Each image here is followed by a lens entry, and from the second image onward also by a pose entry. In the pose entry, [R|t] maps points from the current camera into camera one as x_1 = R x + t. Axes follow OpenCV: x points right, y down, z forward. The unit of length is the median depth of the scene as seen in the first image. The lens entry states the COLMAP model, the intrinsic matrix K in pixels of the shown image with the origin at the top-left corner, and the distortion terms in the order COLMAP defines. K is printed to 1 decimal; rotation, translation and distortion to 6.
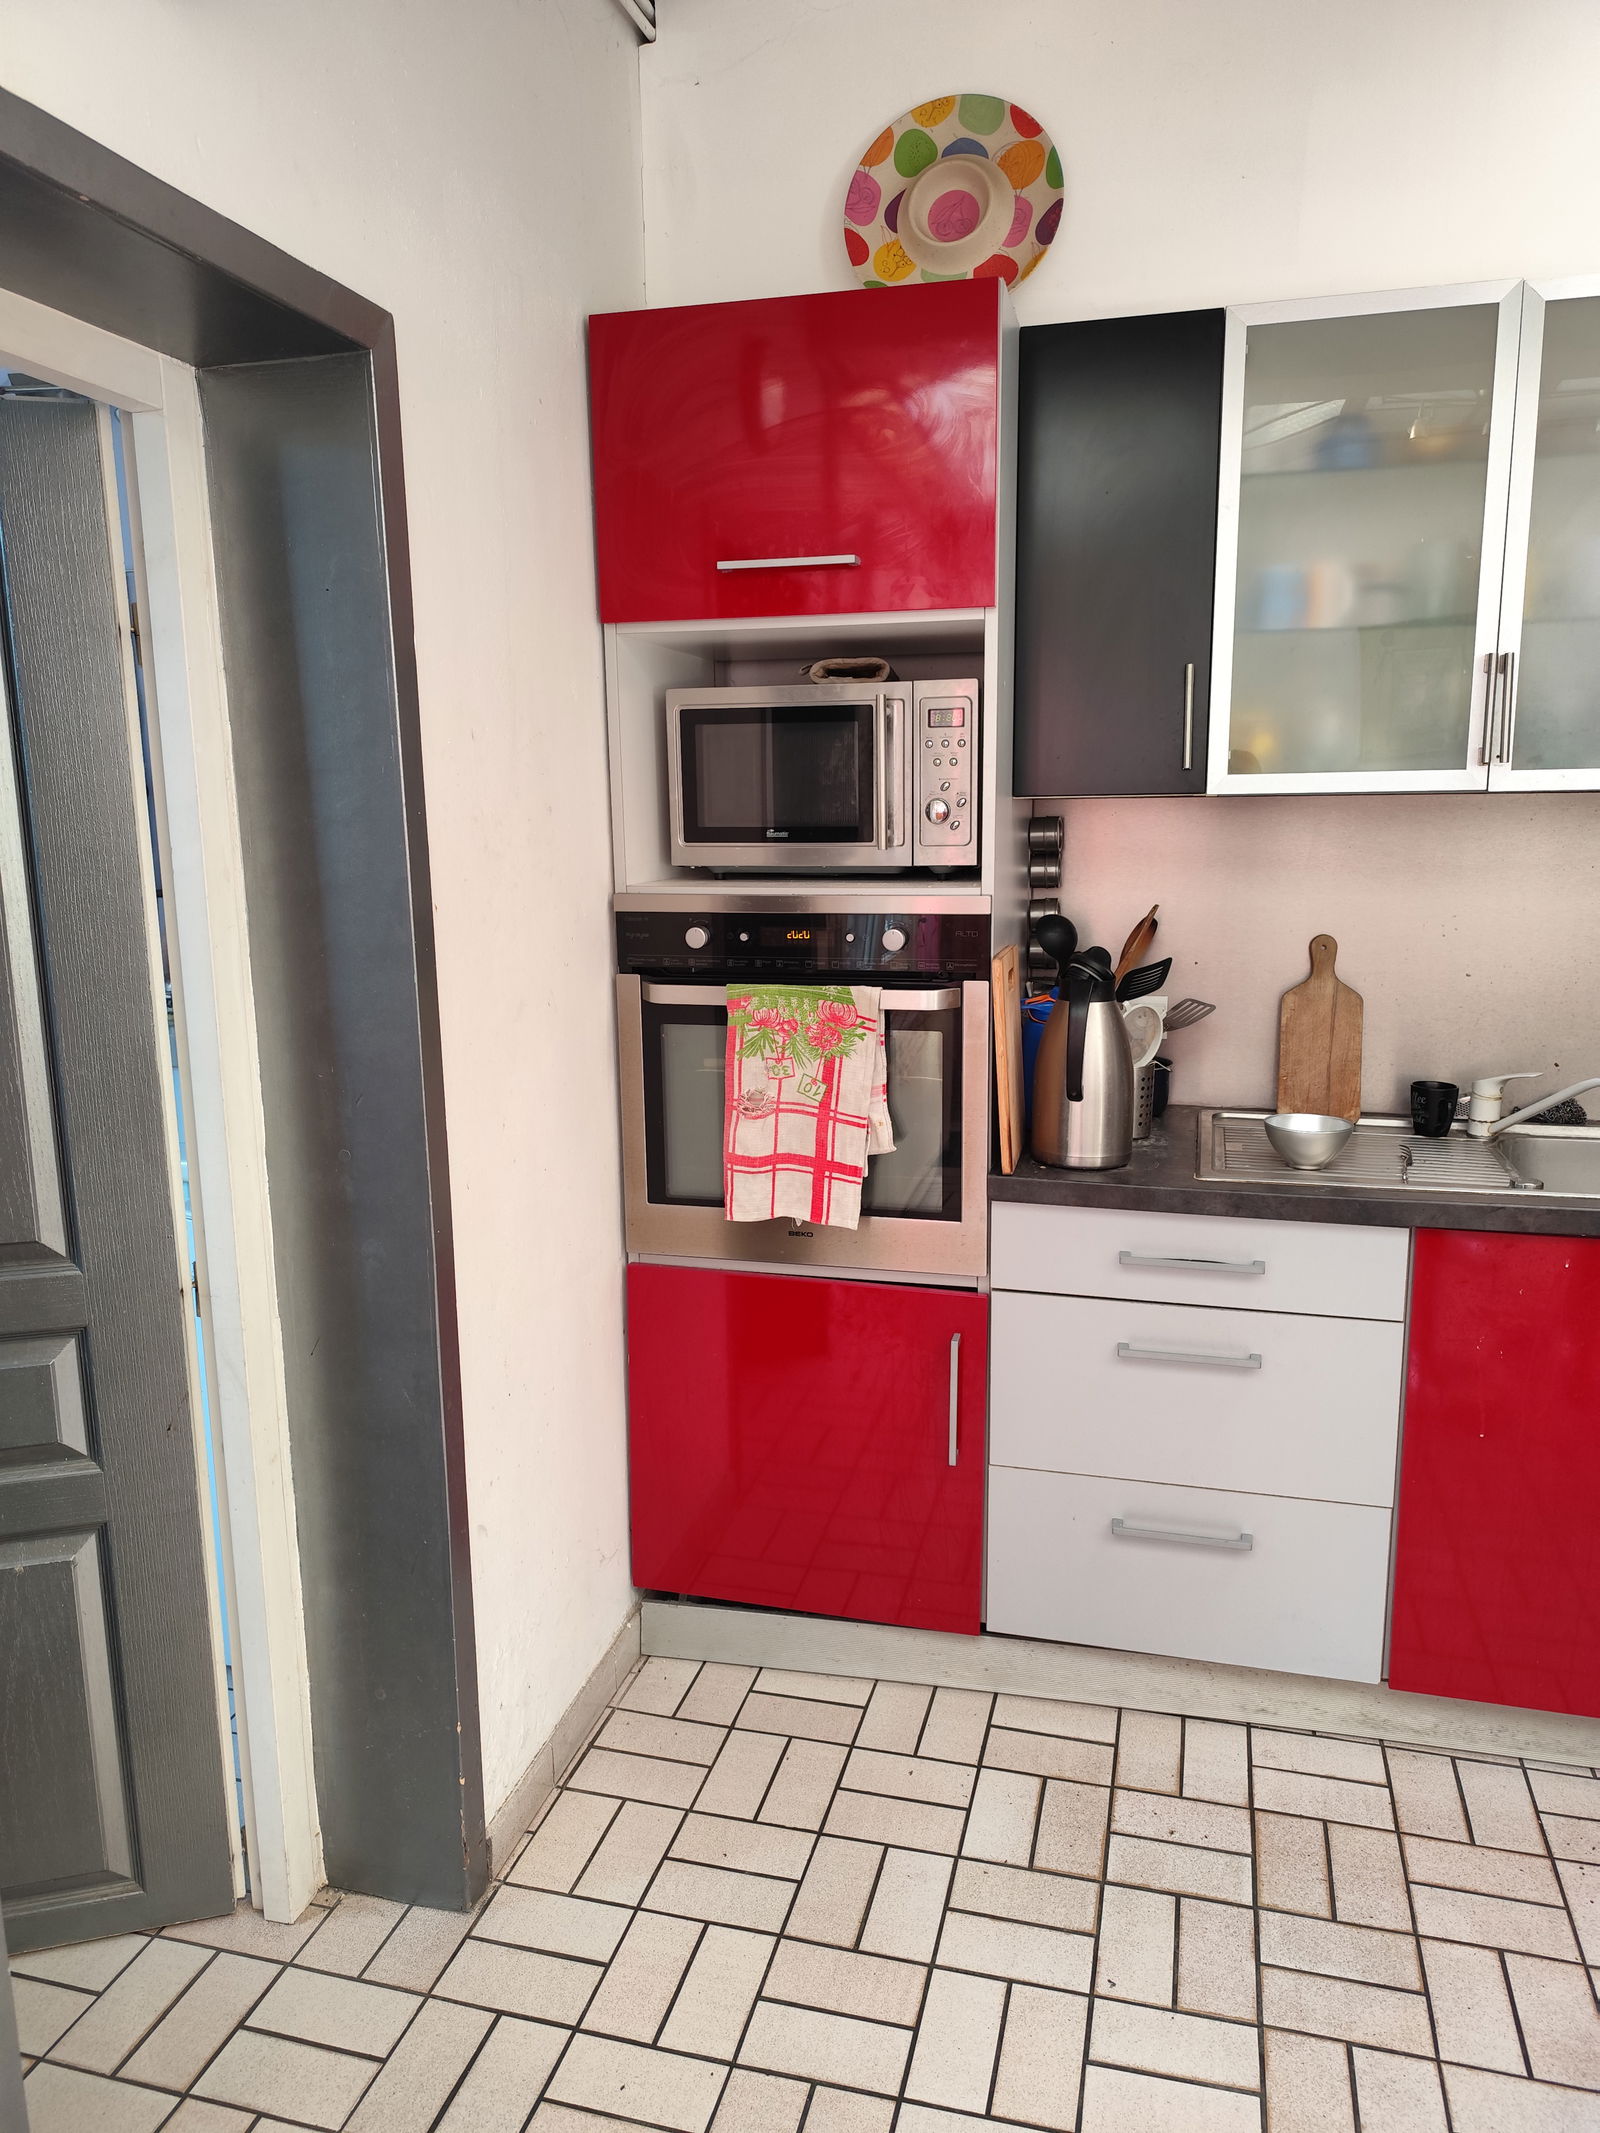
lens RADIAL K [[1448.6, 0, 814.8], [0, 1448.6, 1064.9], [0, 0, 1]] dist [0.051899, -0.060693]
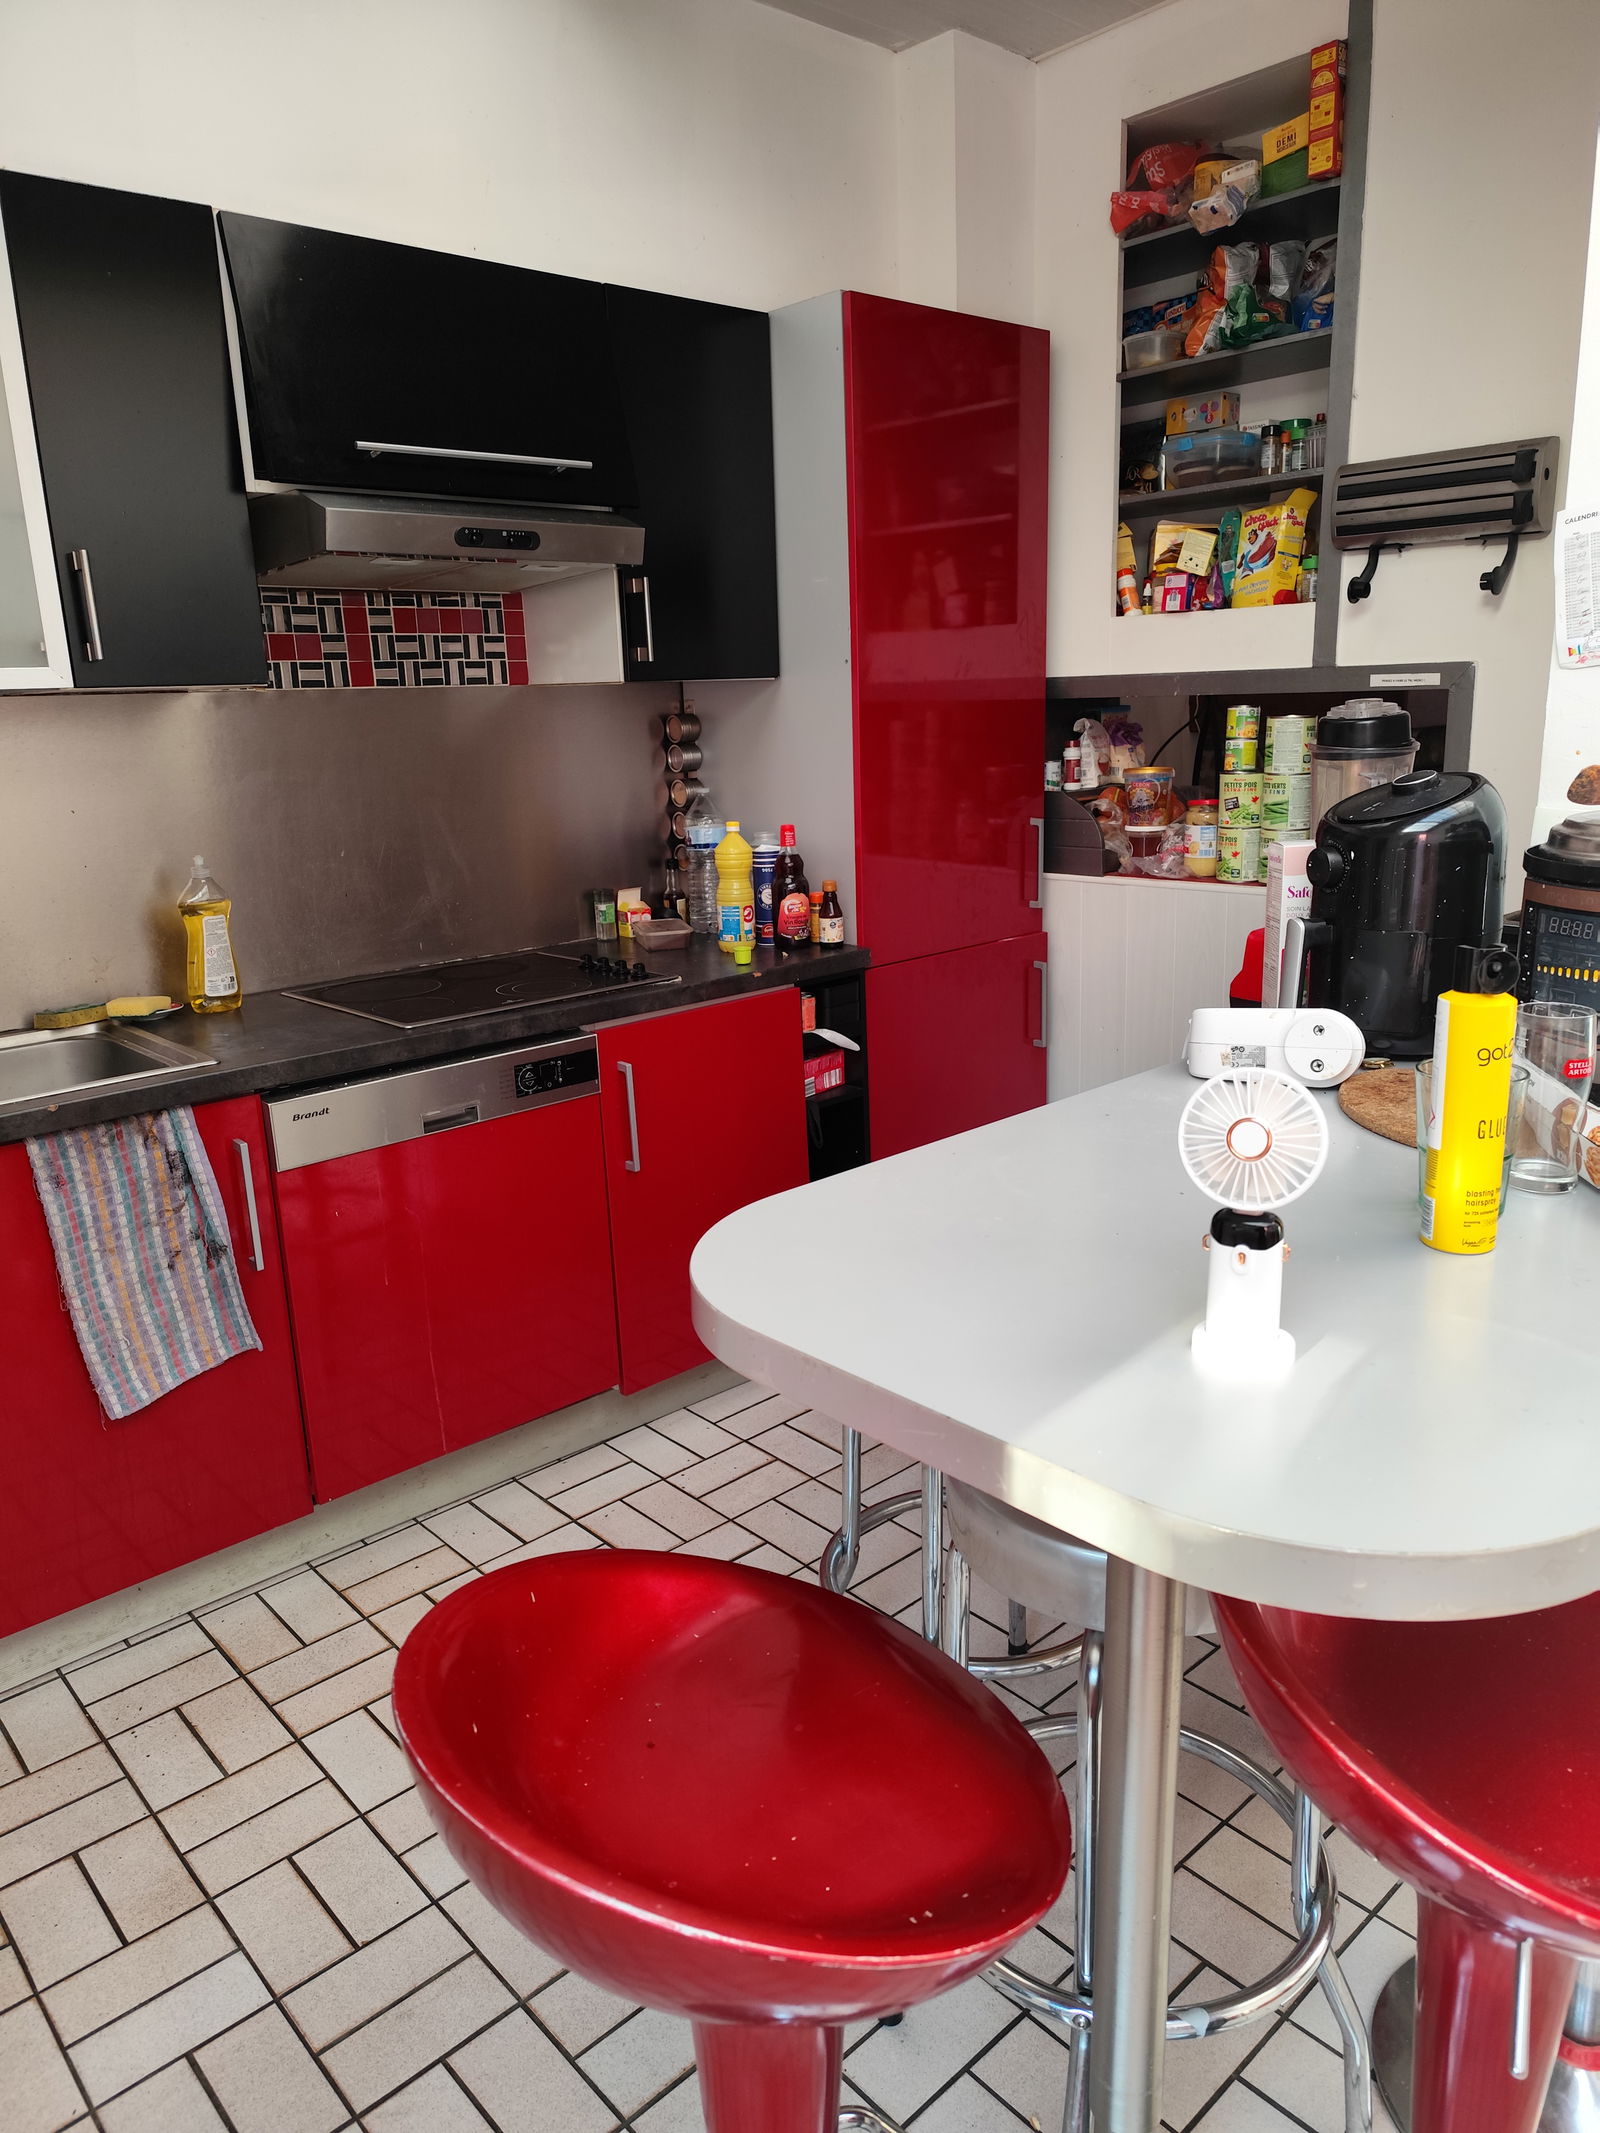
lens RADIAL K [[1415.0, 0, 800.0], [0, 1415.0, 1066.5], [0, 0, 1]] dist [0.030884, -0.062764]
pose [[0.548026, -0.218894, 0.807312, -0.155314], [0.169794, 0.974170, 0.148874, -0.004592], [-0.819047, 0.055490, 0.571037, 0.041622]]
